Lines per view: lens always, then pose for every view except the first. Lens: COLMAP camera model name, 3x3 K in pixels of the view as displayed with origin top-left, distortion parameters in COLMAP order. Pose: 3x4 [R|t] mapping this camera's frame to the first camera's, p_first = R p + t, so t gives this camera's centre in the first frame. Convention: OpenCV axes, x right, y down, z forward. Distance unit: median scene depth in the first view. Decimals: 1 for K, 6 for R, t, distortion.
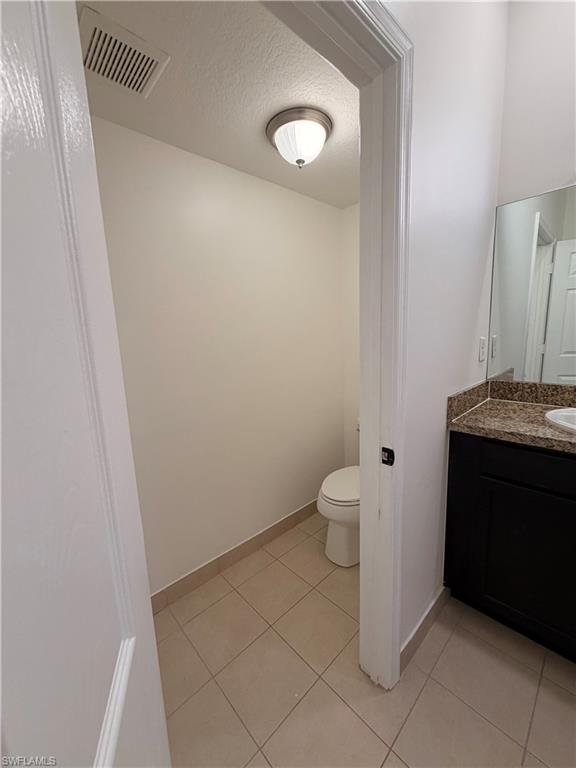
lens RADIAL K [[306.6, 0, 288.2], [0, 306.6, 380.4], [0, 0, 1]] dist [0.001357, 0.000157]
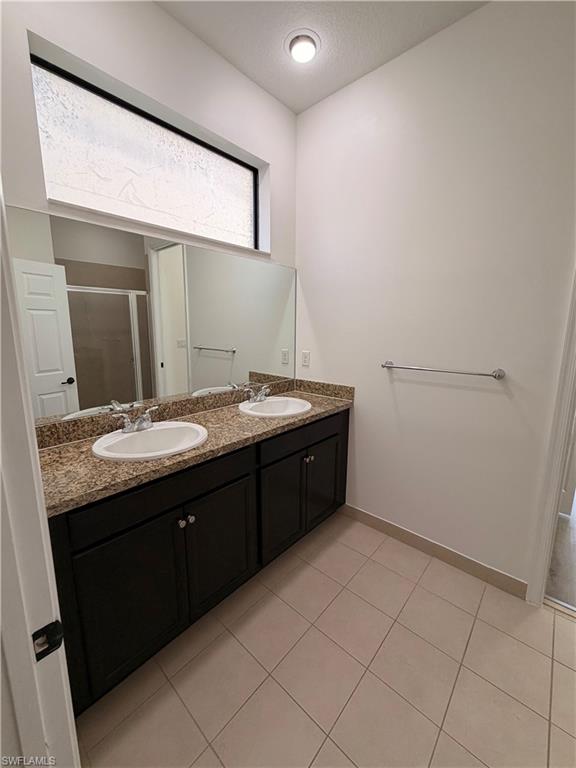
lens RADIAL K [[306.6, 0, 288.2], [0, 306.6, 380.4], [0, 0, 1]] dist [0.001357, 0.000157]
pose [[-0.078289, -0.131084, 0.988275, -0.130730], [0.157739, 0.977202, 0.142111, -0.148909], [-0.984373, 0.167015, -0.055827, 0.398074]]
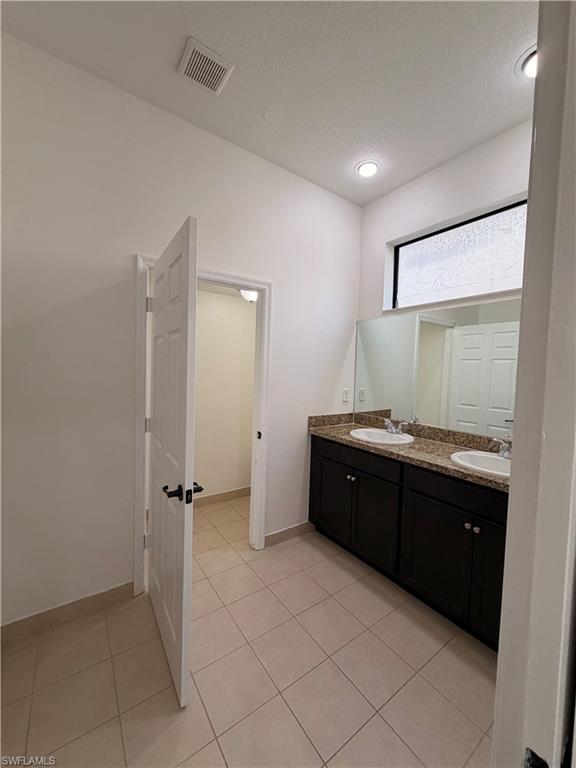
lens RADIAL K [[306.6, 0, 288.2], [0, 306.6, 380.4], [0, 0, 1]] dist [0.001357, 0.000157]
pose [[0.987219, 0.075807, -0.140186, 0.623524], [-0.091940, 0.989396, -0.112438, 0.055524], [0.130176, 0.123889, 0.983720, -1.001754]]
